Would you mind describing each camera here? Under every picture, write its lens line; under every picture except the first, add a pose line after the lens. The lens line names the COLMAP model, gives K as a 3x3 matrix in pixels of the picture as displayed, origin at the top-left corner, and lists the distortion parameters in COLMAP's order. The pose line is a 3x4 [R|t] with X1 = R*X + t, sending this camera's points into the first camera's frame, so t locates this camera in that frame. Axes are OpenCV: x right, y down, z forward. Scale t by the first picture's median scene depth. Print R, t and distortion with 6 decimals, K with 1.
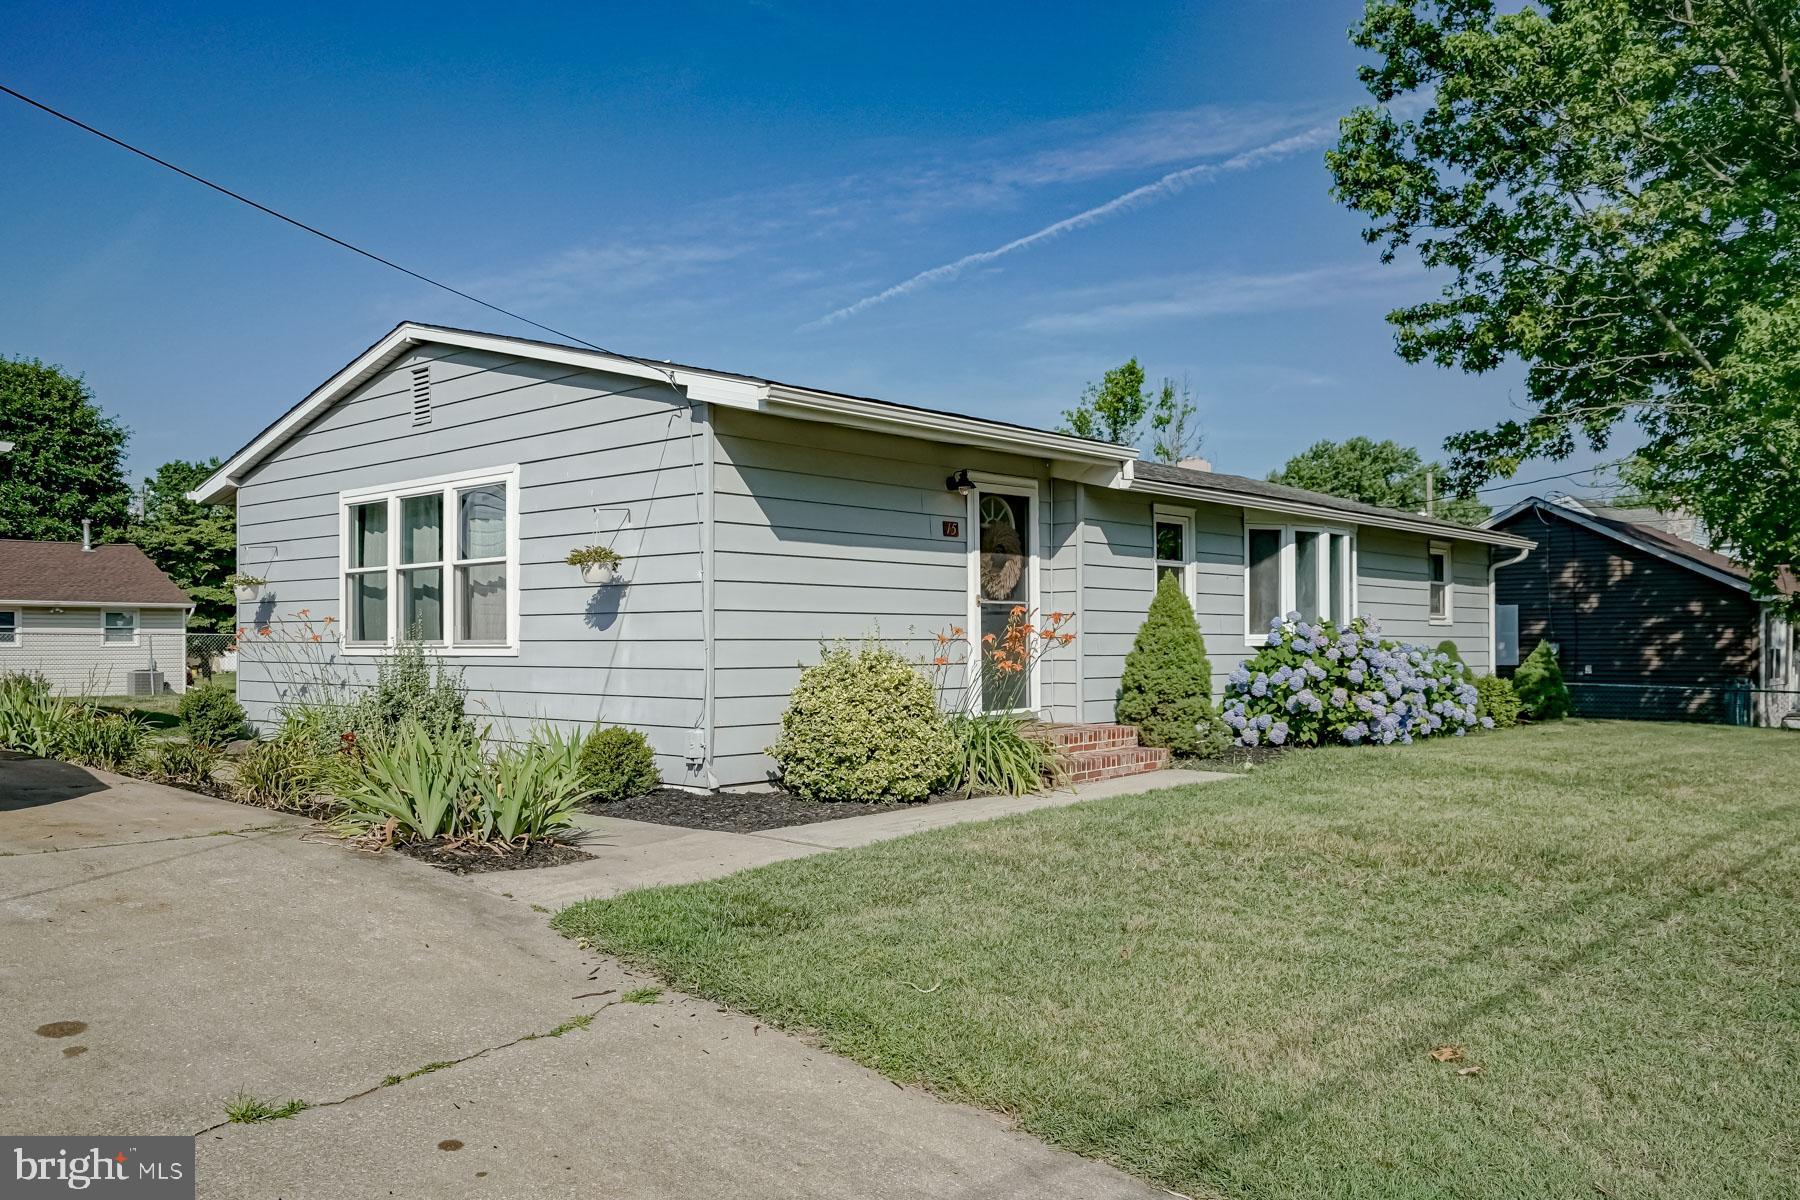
lens RADIAL K [[1362.8, 0, 900.0], [0, 1362.8, 600.0], [0, 0, 1]] dist [0.003668, 0.001121]
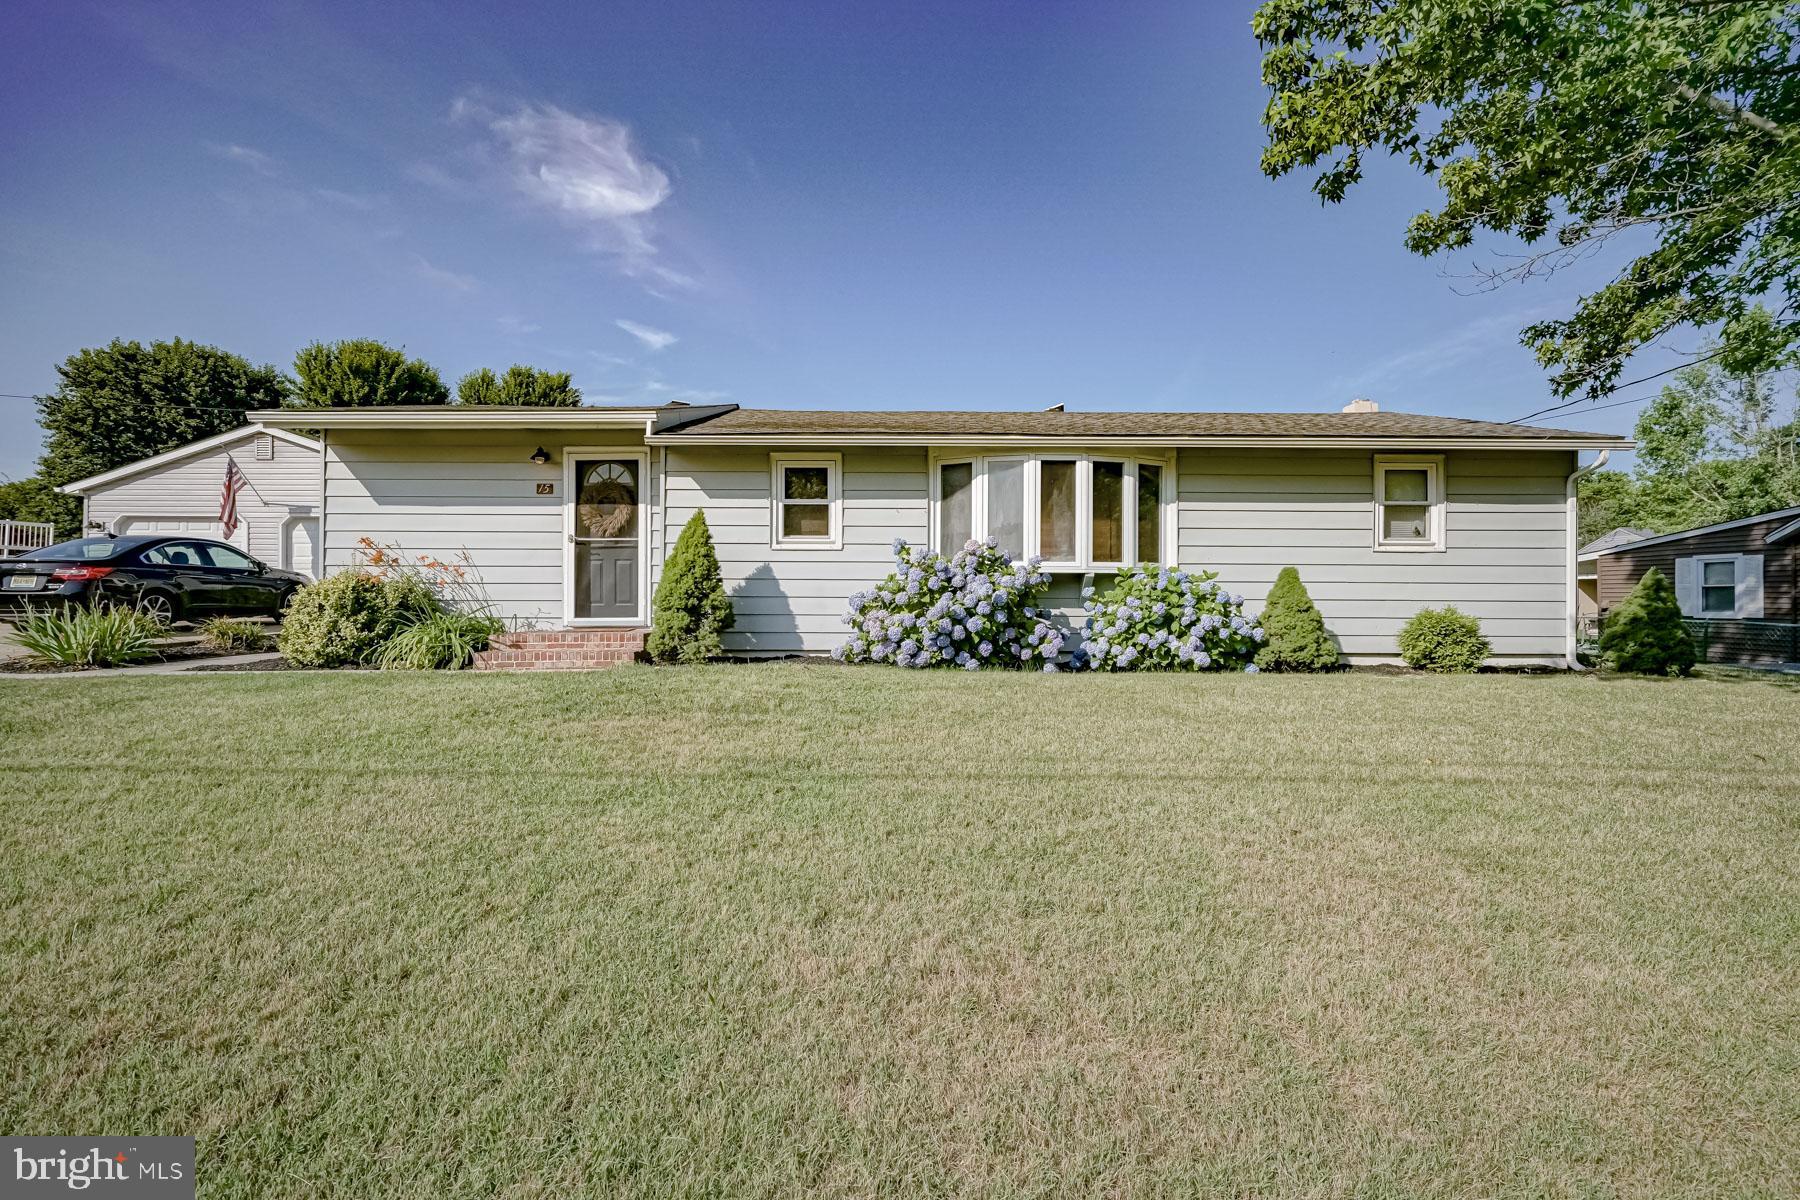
lens RADIAL K [[847.1, 0, 900.0], [0, 847.1, 600.0], [0, 0, 1]] dist [-0.000001, 0.000580]
pose [[0.684809, 0.006712, -0.728692, 0.751971], [0.017782, 0.999506, 0.025918, 0.038122], [0.728505, -0.030706, 0.684351, 0.531917]]
